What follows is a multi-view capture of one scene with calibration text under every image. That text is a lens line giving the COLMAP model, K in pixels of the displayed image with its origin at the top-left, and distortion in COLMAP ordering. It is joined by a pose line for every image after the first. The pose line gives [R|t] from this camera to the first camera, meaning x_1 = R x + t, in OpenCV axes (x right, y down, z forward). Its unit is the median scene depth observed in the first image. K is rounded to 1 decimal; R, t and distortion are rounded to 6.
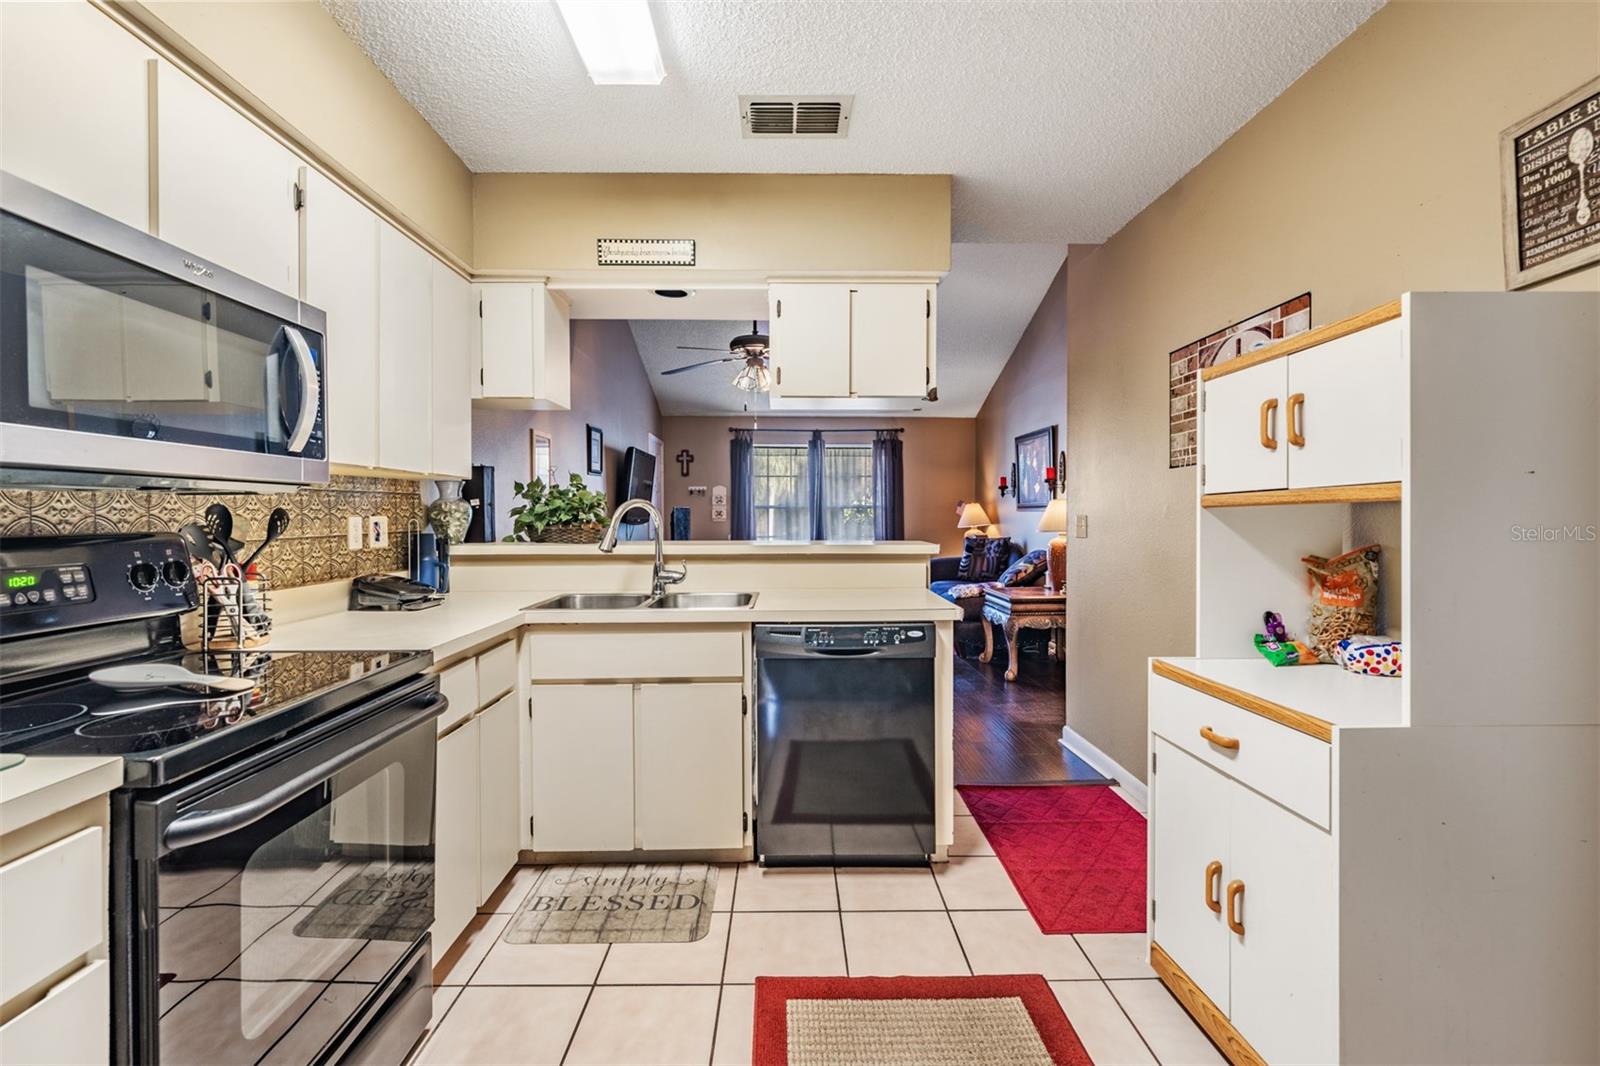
lens RADIAL K [[714.8, 0, 800.4], [0, 714.8, 529.6], [0, 0, 1]] dist [0.003762, -0.001609]
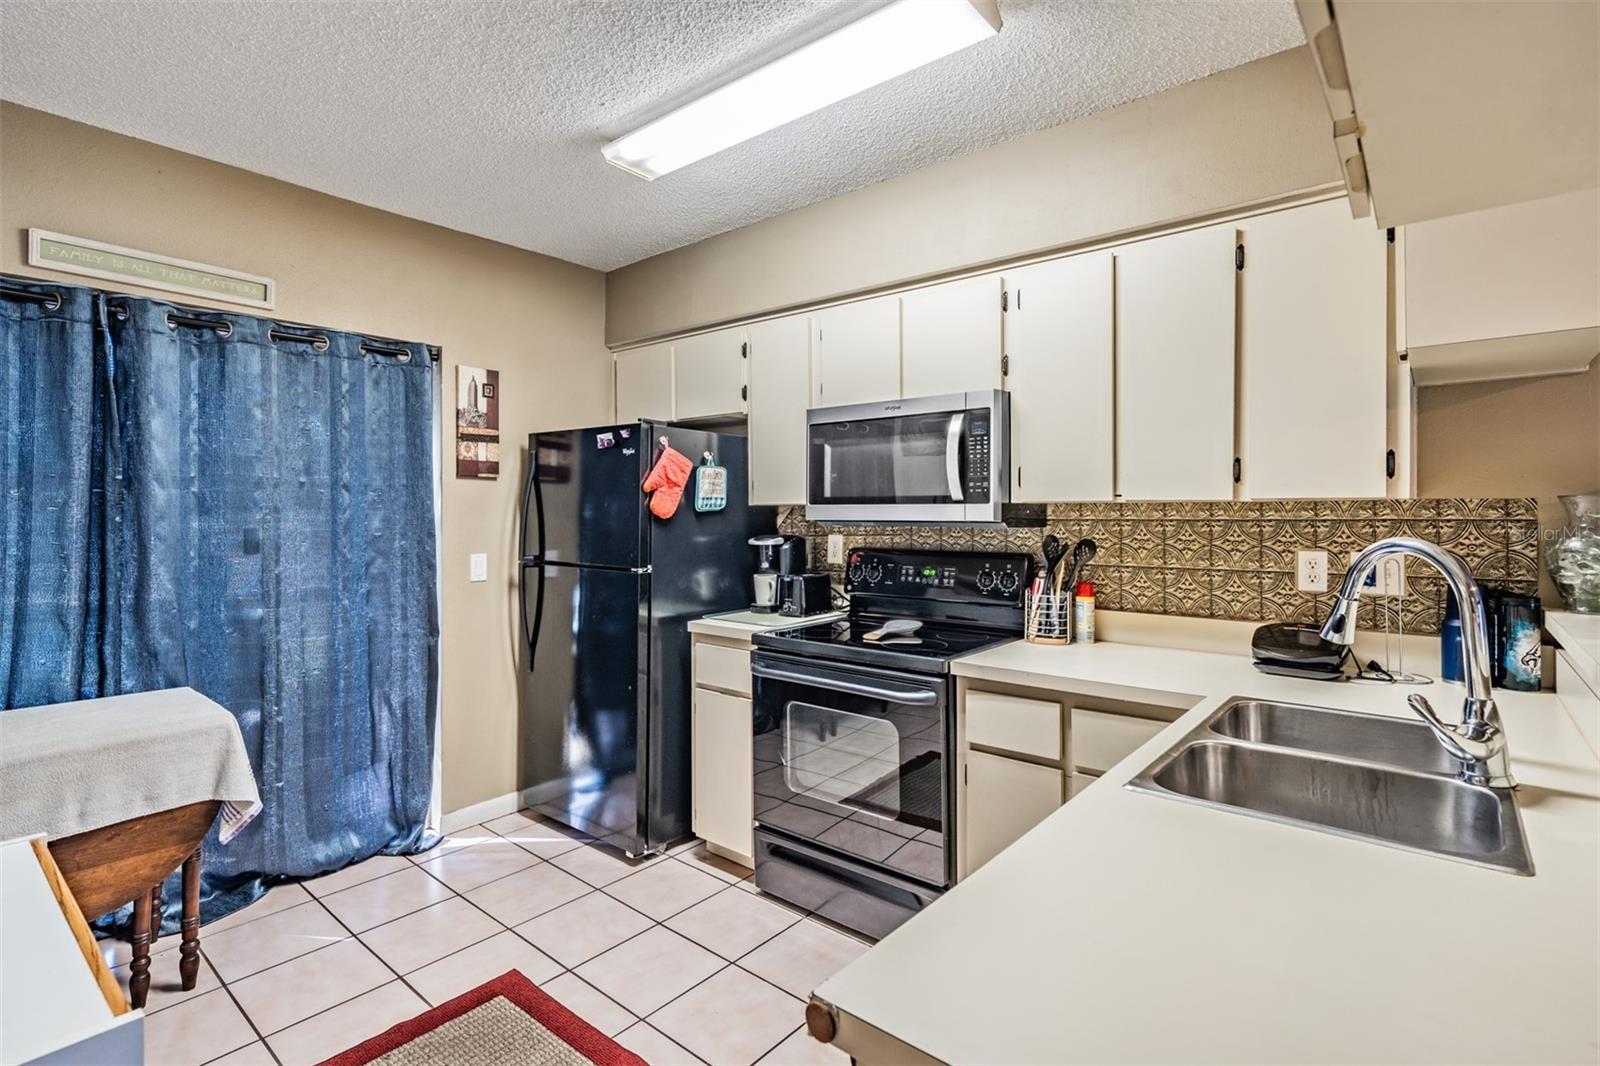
lens RADIAL K [[769.0, 0, 791.8], [0, 769.0, 517.5], [0, 0, 1]] dist [0.004045, -0.000697]
pose [[-0.664919, 0.003386, -0.746908, 0.434721], [-0.016851, 0.999667, 0.019533, -0.064834], [0.746726, 0.025574, -0.664640, 1.167956]]
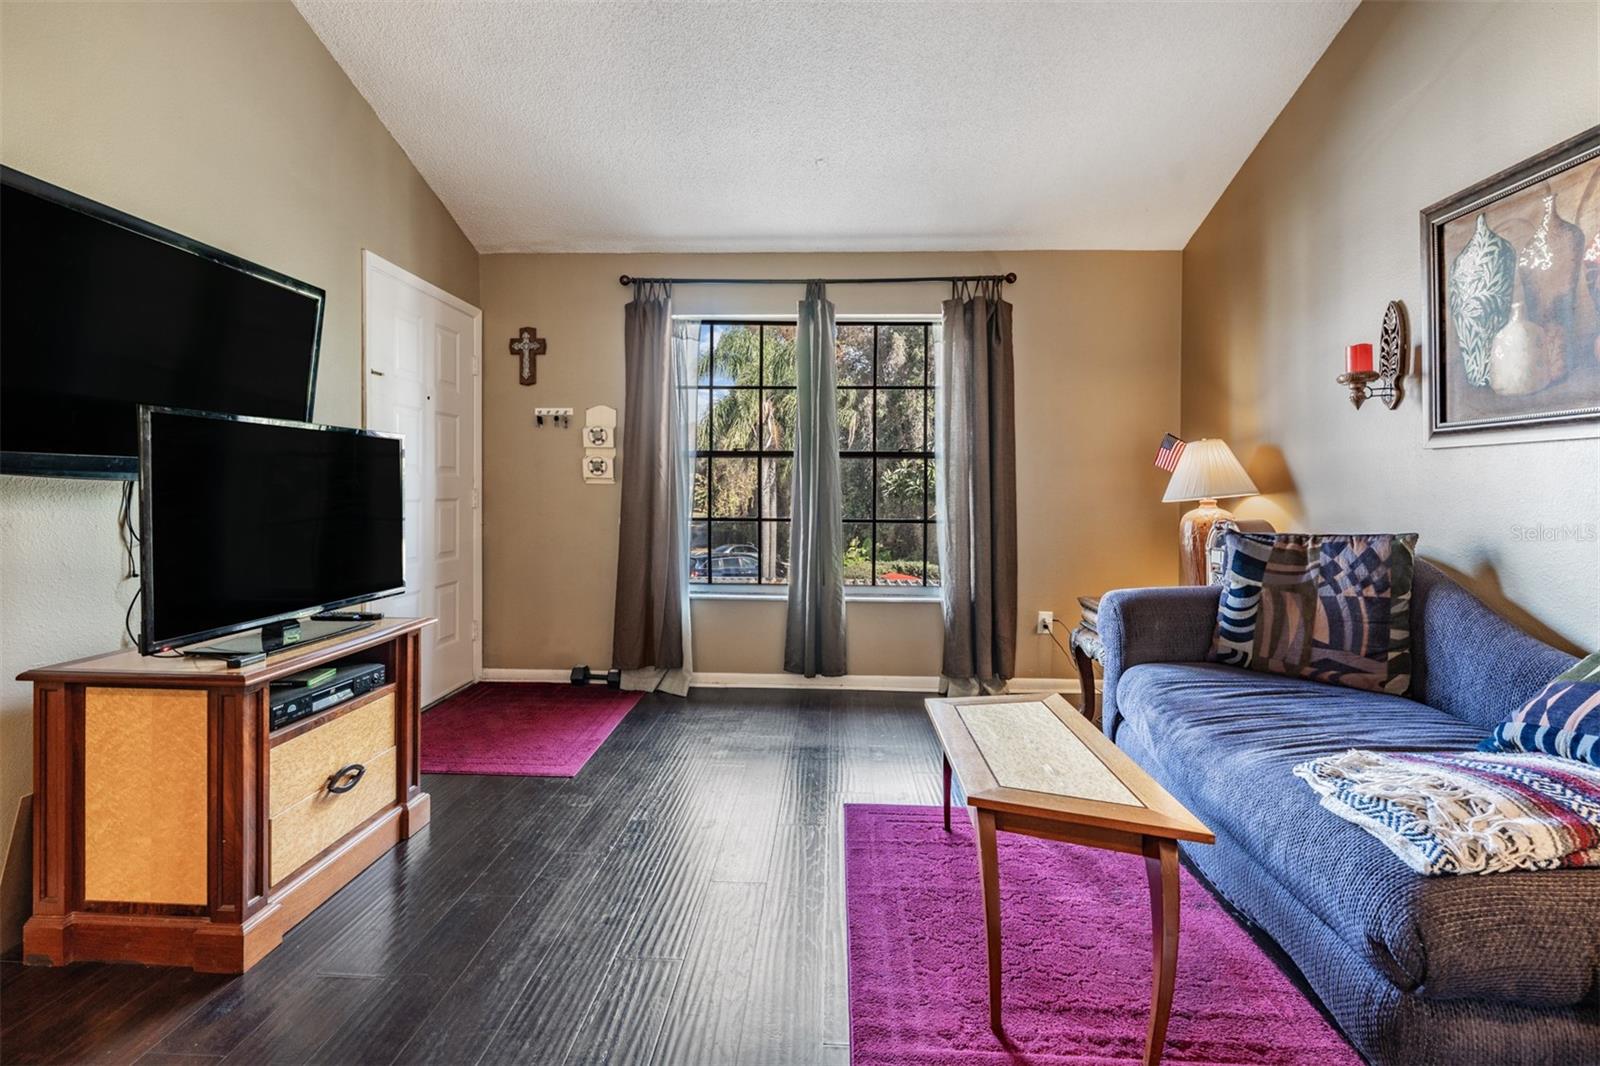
lens RADIAL K [[714.8, 0, 790.2], [0, 714.8, 492.1], [0, 0, 1]] dist [0.003762, -0.001609]
pose [[0.996172, 0.007771, -0.087067, 0.169673], [-0.009527, 0.999759, -0.019762, 0.004796], [0.086893, 0.020515, 0.996006, 2.005969]]
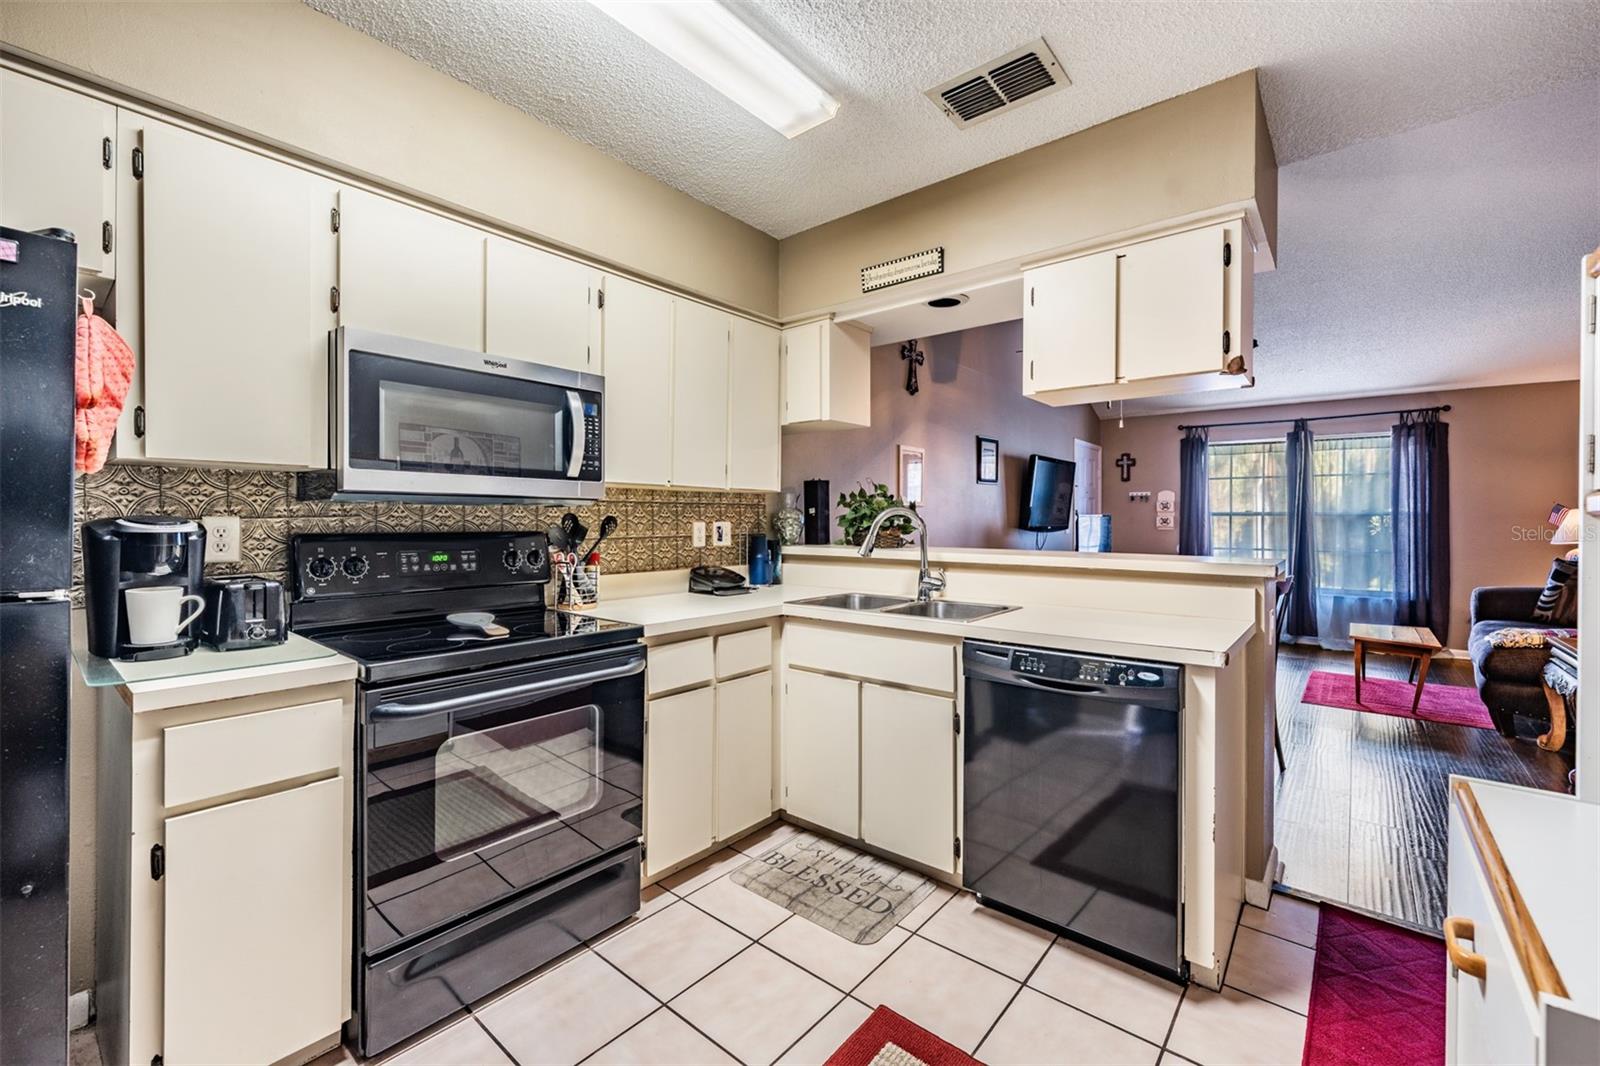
lens RADIAL K [[669.3, 0, 800.0], [0, 669.3, 525.2], [0, 0, 1]] dist [0.000759, 0.001037]
pose [[0.753081, 0.009328, -0.657861, 0.347853], [-0.019329, 0.999782, -0.007951, -0.006355], [0.657644, 0.018704, 0.753097, 0.189382]]
